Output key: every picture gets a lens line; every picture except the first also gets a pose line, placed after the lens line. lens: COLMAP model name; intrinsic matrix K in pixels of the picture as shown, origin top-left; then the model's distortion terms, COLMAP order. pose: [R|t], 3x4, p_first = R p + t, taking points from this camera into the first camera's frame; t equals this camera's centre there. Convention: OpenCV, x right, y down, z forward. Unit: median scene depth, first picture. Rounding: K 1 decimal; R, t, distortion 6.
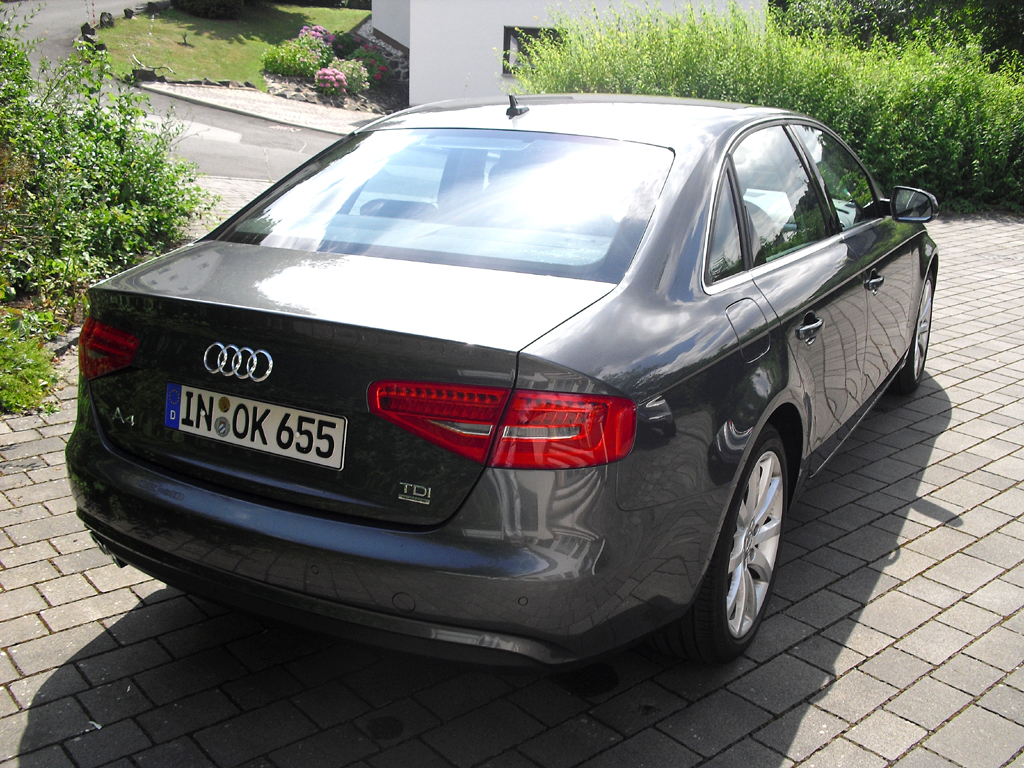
lens RADIAL K [[1063.2, 0, 509.6], [0, 1063.2, 387.3], [0, 0, 1]] dist [-0.125728, 0.000000]
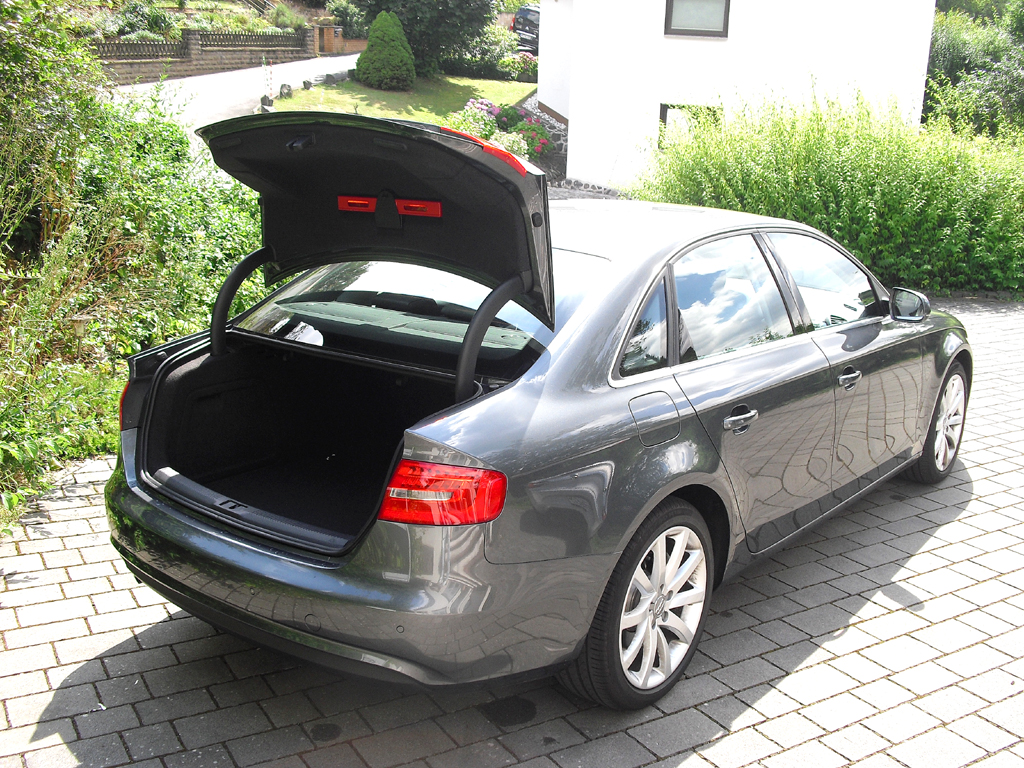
lens RADIAL K [[1063.2, 0, 513.8], [0, 1063.2, 383.9], [0, 0, 1]] dist [-0.125728, 0.000000]
pose [[0.986632, 0.046251, -0.156263, 0.218472], [-0.056116, 0.996660, -0.059325, -0.013828], [0.152997, 0.067300, 0.985932, -0.150832]]
